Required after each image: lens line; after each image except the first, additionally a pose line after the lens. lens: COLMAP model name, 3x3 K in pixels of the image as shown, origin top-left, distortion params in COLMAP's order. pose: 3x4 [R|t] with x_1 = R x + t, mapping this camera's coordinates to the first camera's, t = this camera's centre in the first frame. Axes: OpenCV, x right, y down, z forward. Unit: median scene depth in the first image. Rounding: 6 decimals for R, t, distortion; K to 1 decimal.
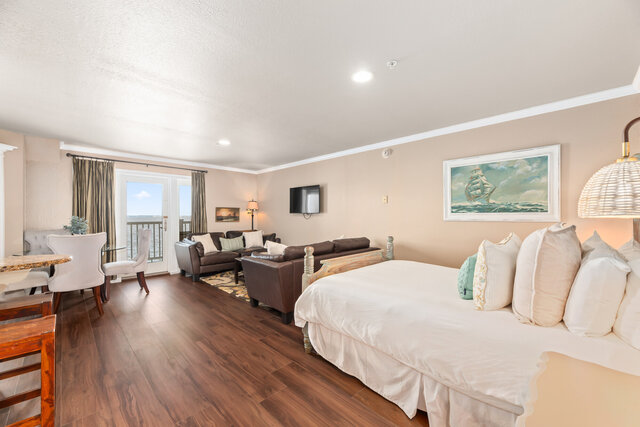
lens RADIAL K [[259.6, 0, 304.6], [0, 259.6, 219.9], [0, 0, 1]] dist [0.002465, -0.001687]
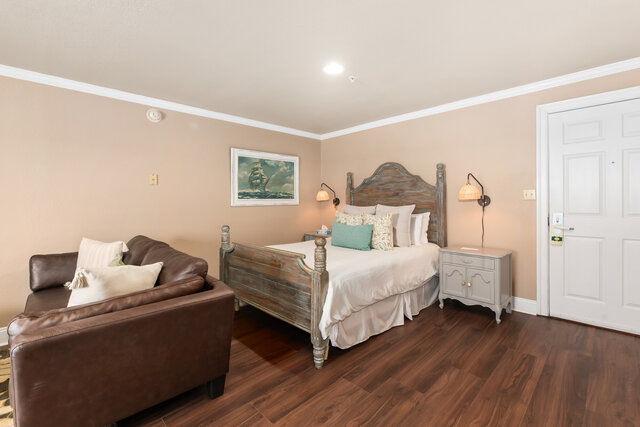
lens RADIAL K [[281.0, 0, 324.2], [0, 281.0, 205.7], [0, 0, 1]] dist [0.000210, 0.000163]
pose [[-0.026732, -0.013835, 0.999547, -0.611245], [0.029384, 0.999461, 0.014620, -0.006149], [-0.999211, 0.029761, -0.026311, 0.707004]]
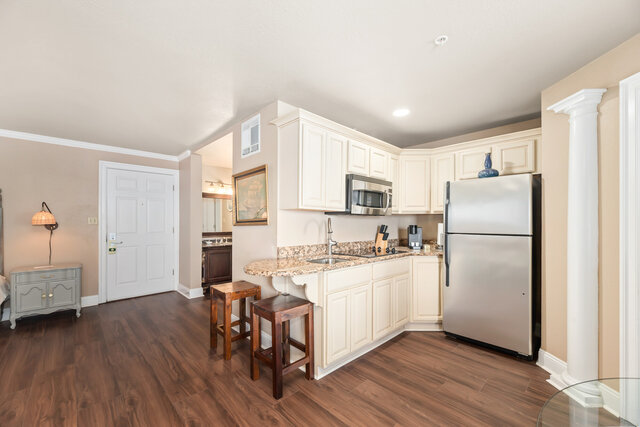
lens RADIAL K [[259.6, 0, 331.2], [0, 259.6, 219.7], [0, 0, 1]] dist [0.002465, -0.001687]
pose [[-0.998388, -0.002488, -0.056694, -0.734680], [-0.003175, 0.999923, 0.012032, -0.031130], [0.056660, 0.012193, -0.998319, 1.241876]]
